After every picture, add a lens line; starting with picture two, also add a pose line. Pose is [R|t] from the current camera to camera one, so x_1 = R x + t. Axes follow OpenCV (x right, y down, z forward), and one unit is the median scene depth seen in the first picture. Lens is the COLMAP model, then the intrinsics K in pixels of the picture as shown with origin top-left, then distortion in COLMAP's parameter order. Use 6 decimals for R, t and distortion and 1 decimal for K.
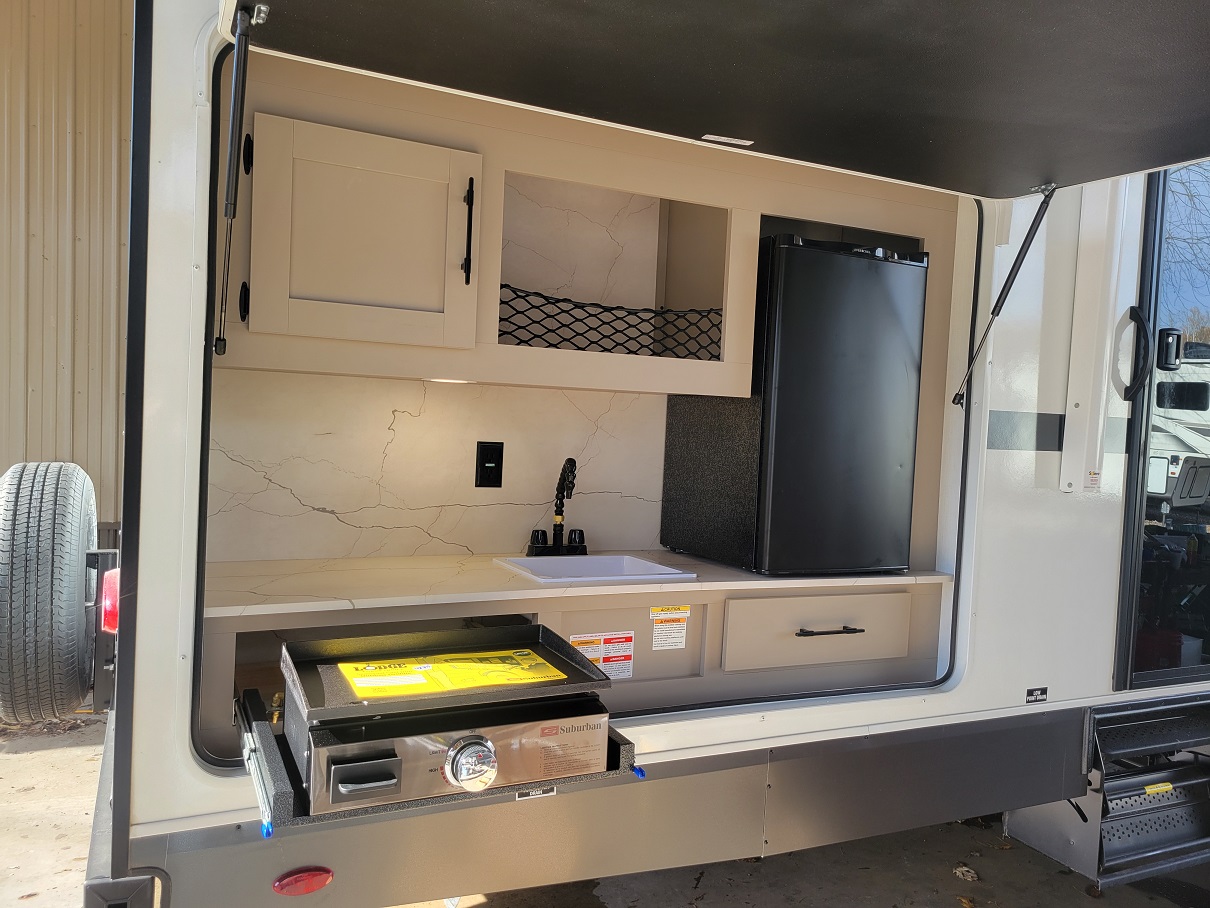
lens RADIAL K [[907.0, 0, 603.4], [0, 907.0, 453.4], [0, 0, 1]] dist [0.056968, -0.045174]
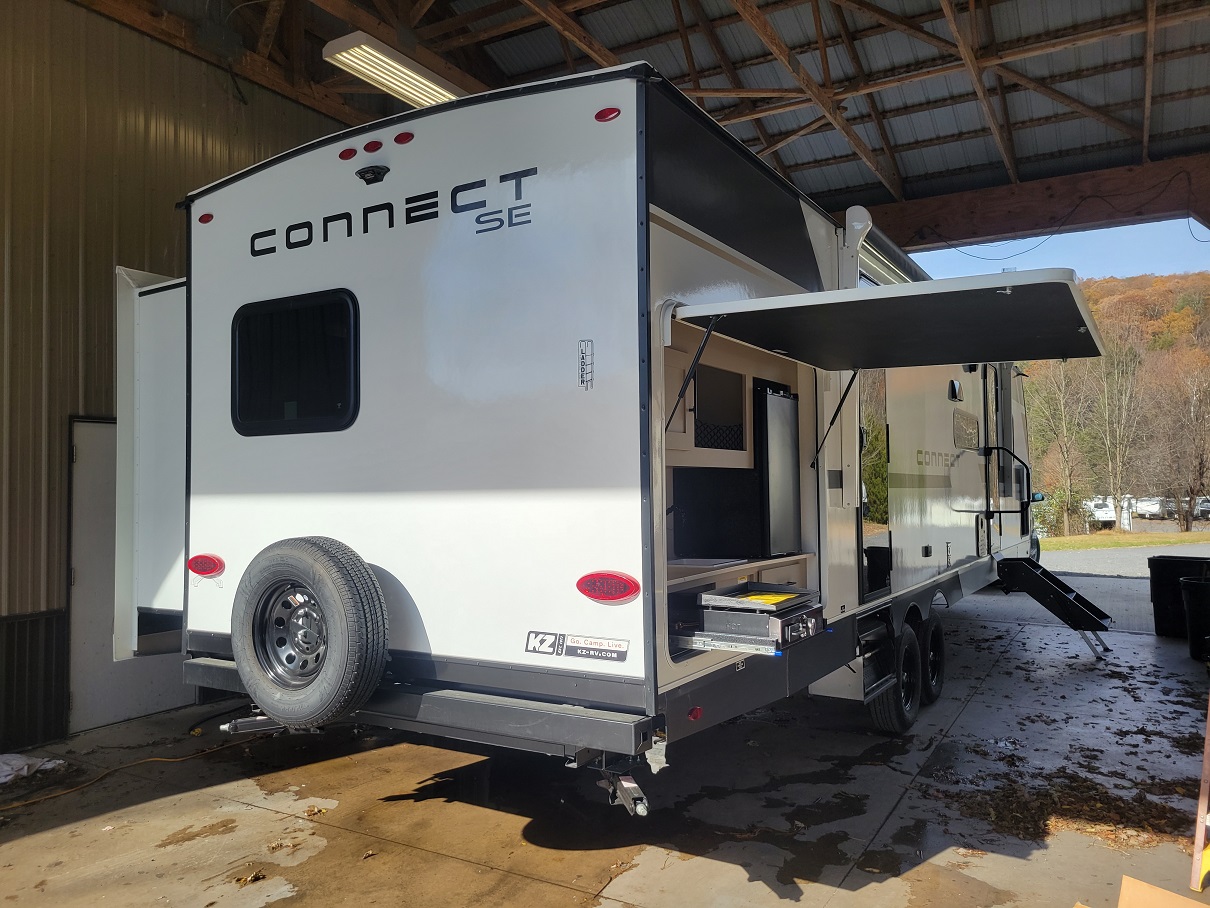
lens RADIAL K [[907.0, 0, 606.9], [0, 907.0, 455.5], [0, 0, 1]] dist [0.056968, -0.045174]
pose [[0.838347, -0.034208, 0.544062, -1.085242], [0.069570, 0.996582, -0.044541, -0.022048], [-0.540679, 0.075191, 0.837862, -0.443967]]
